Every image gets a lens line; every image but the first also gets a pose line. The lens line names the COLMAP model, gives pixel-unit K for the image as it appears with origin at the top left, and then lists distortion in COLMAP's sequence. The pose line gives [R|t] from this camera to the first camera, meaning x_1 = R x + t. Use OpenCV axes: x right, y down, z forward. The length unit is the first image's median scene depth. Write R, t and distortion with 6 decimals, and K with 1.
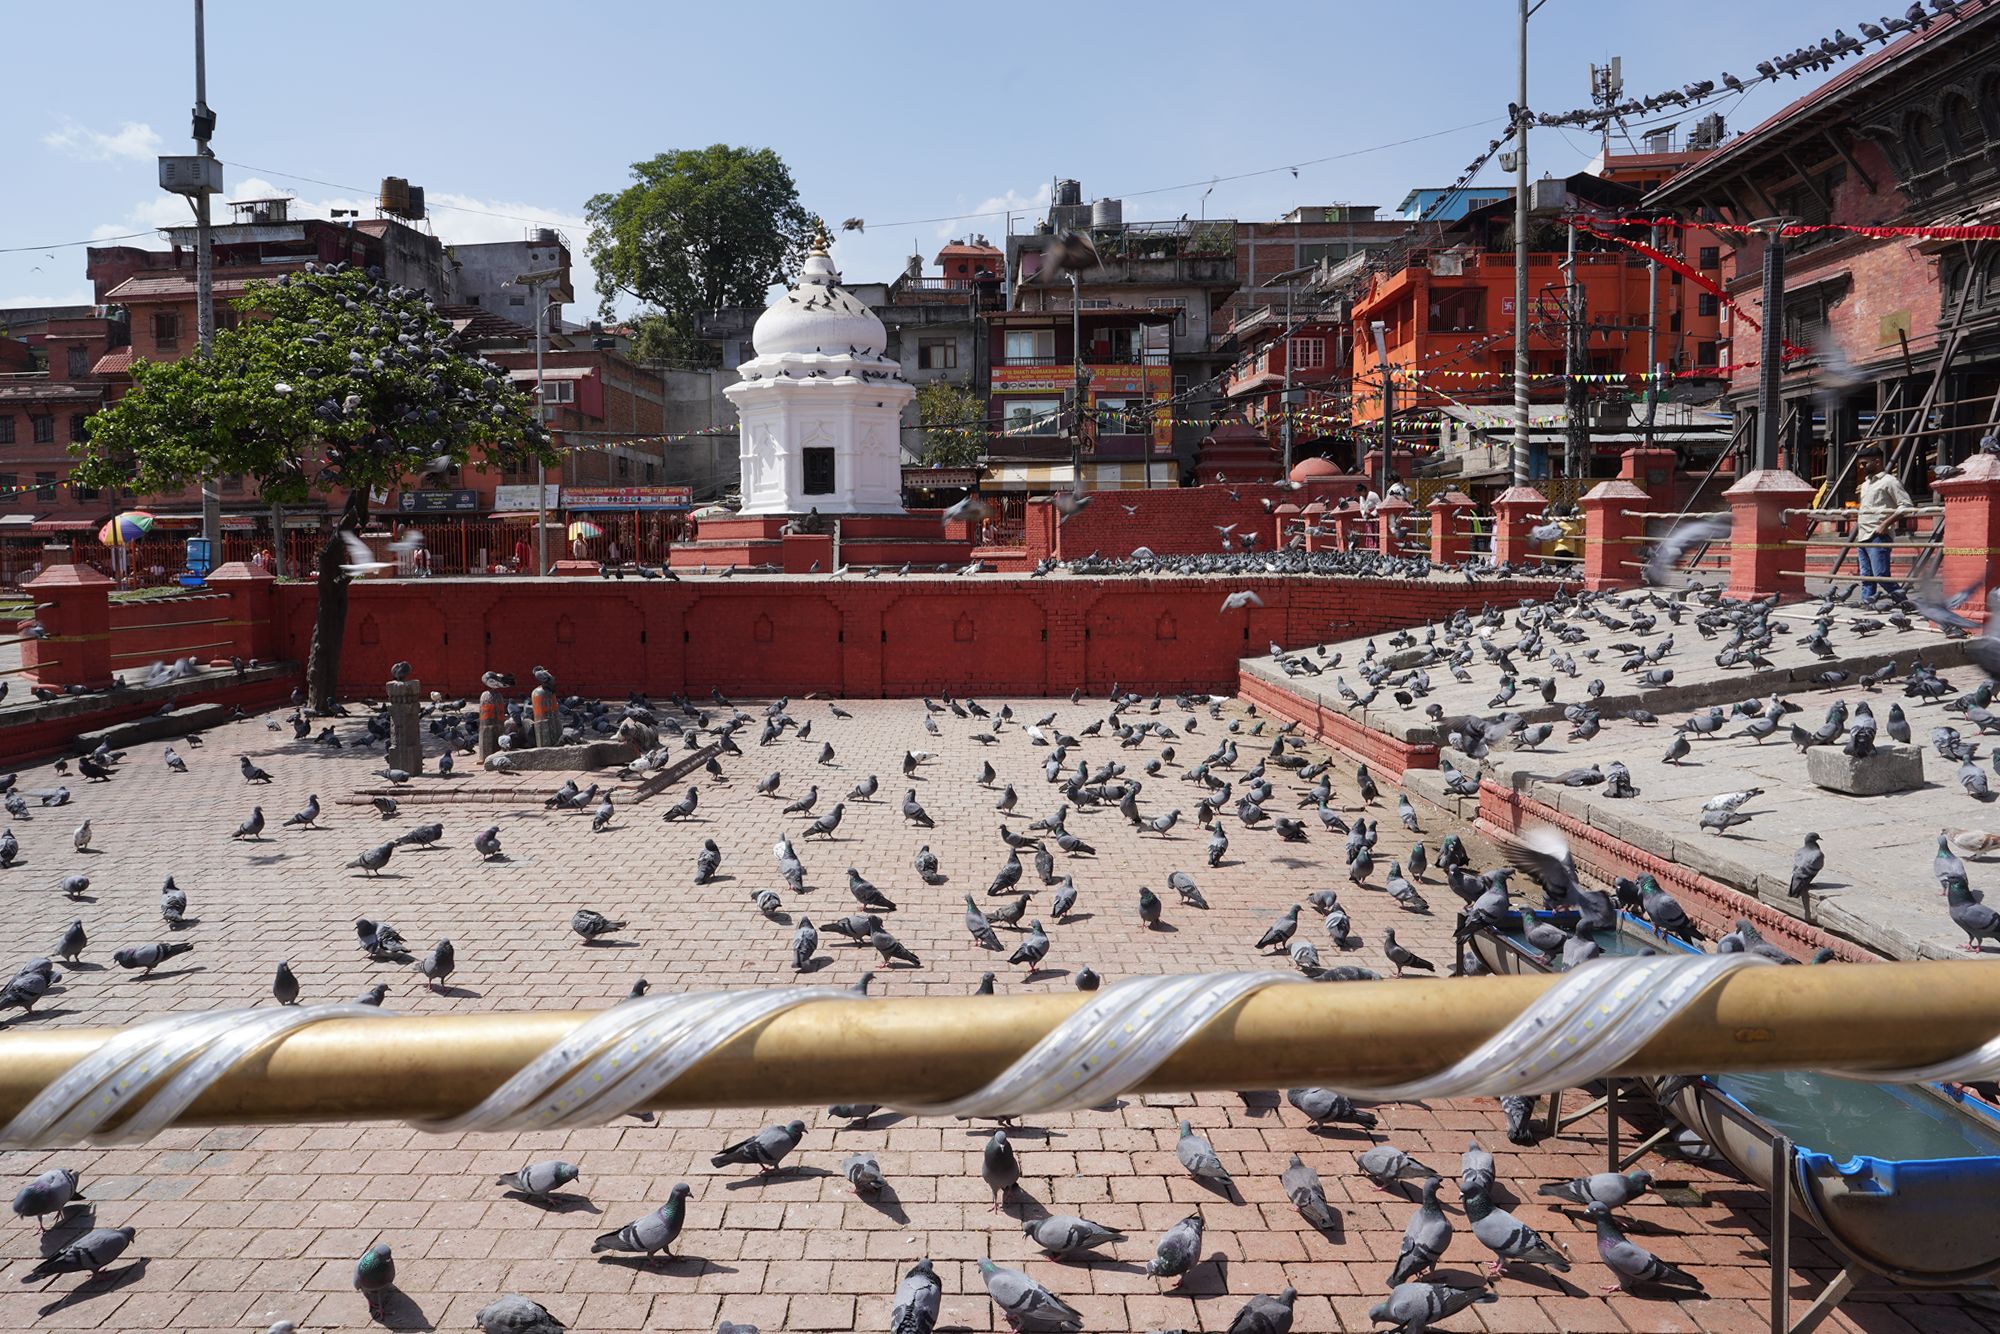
lens RADIAL K [[1477.5, 0, 912.5], [0, 1477.5, 603.1], [0, 0, 1]] dist [-0.021626, 0.027535]
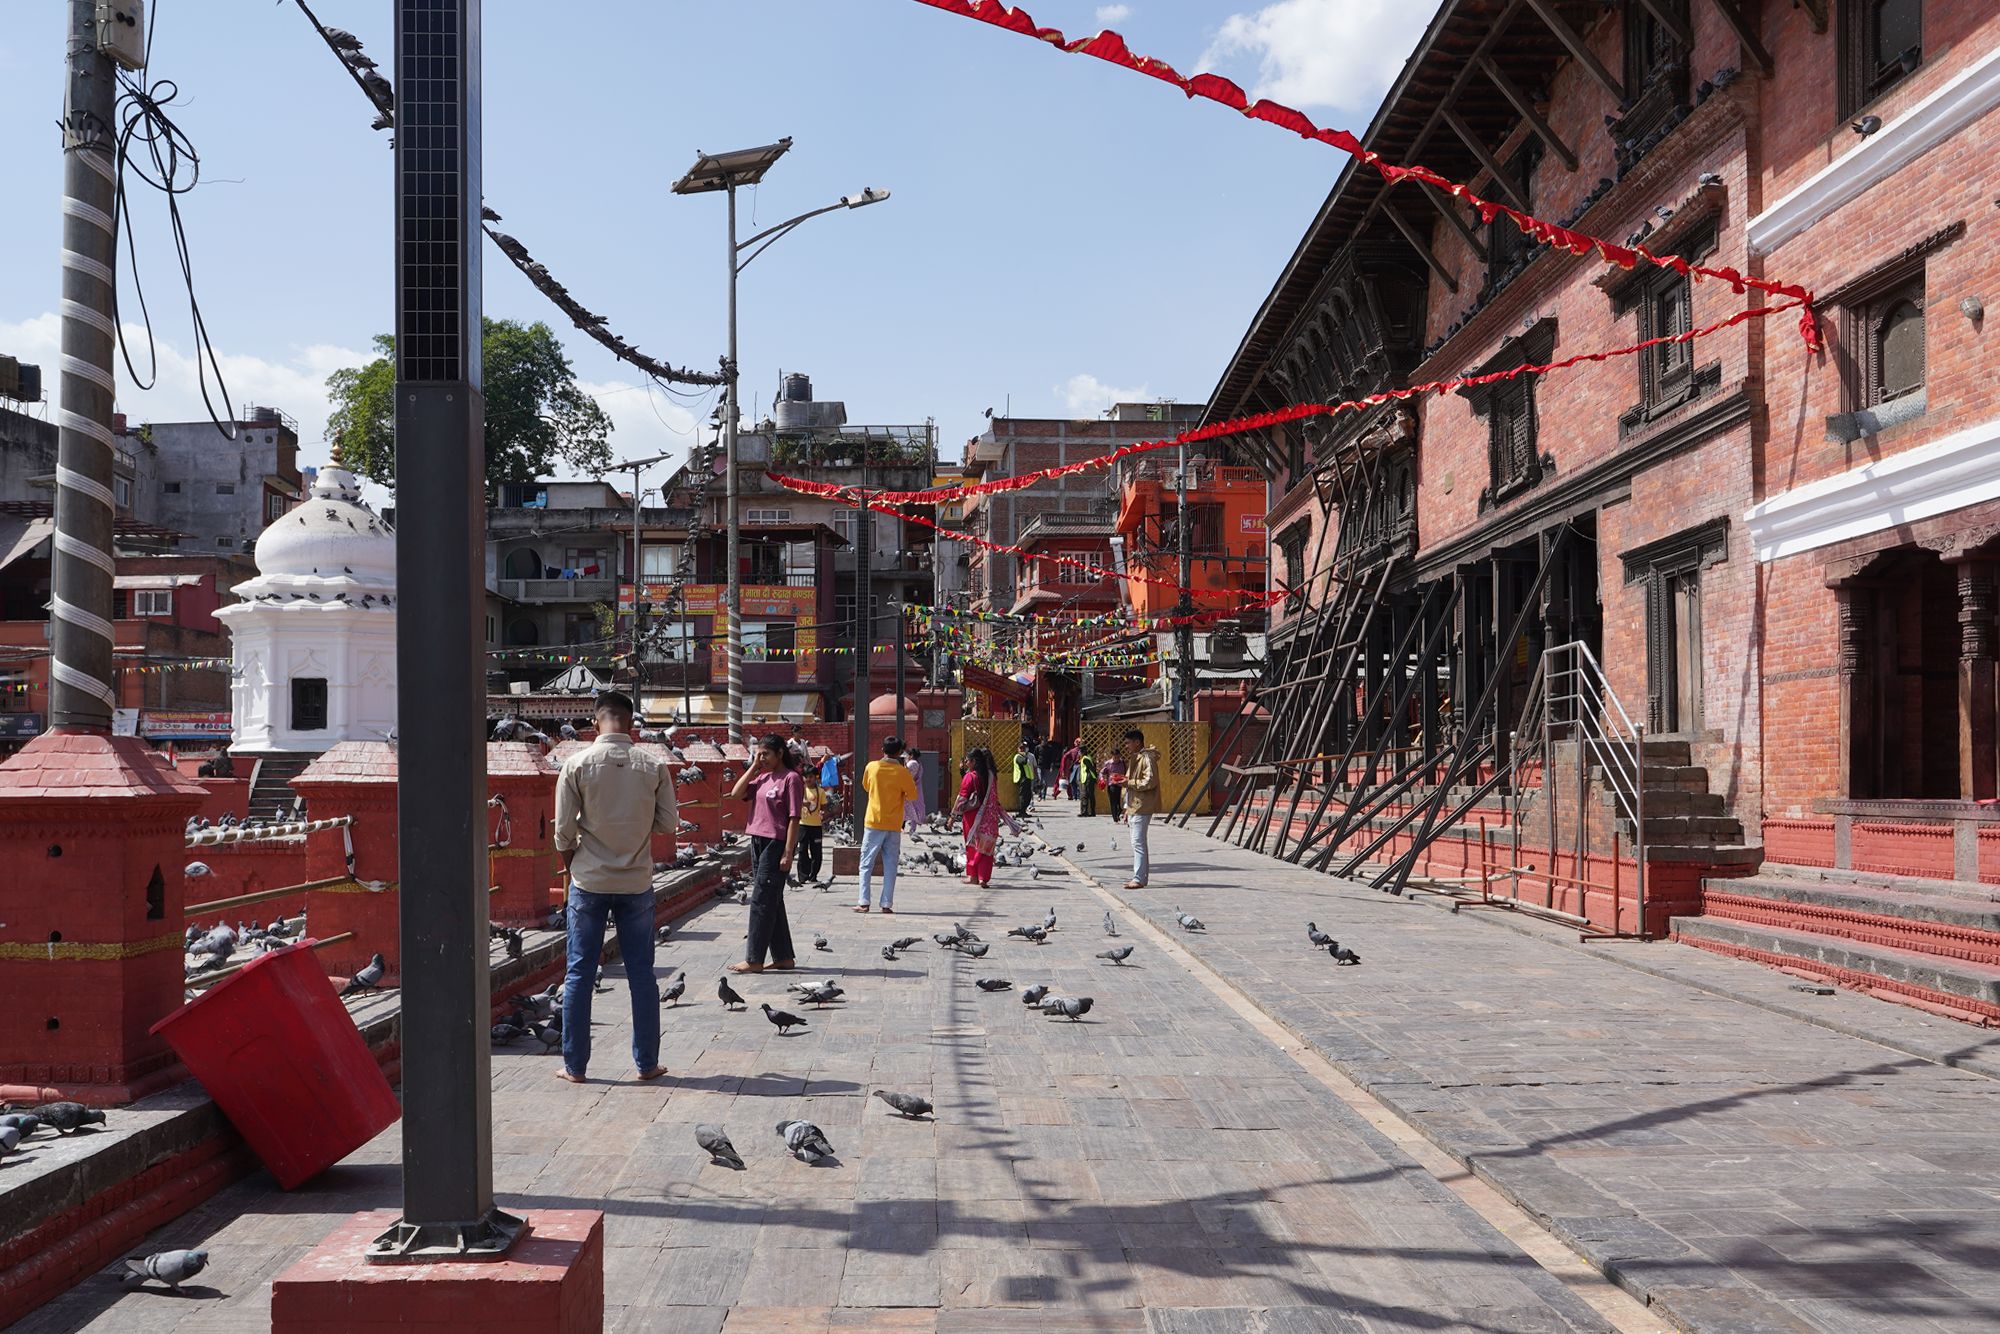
lens RADIAL K [[1731.3, 0, 981.7], [0, 1731.3, 730.6], [0, 0, 1]] dist [-0.015870, 0.011794]
pose [[0.997576, 0.010588, 0.068770, 0.186100], [-0.006354, 0.998087, -0.061501, -0.007242], [-0.069290, 0.060915, 0.995735, -0.054488]]
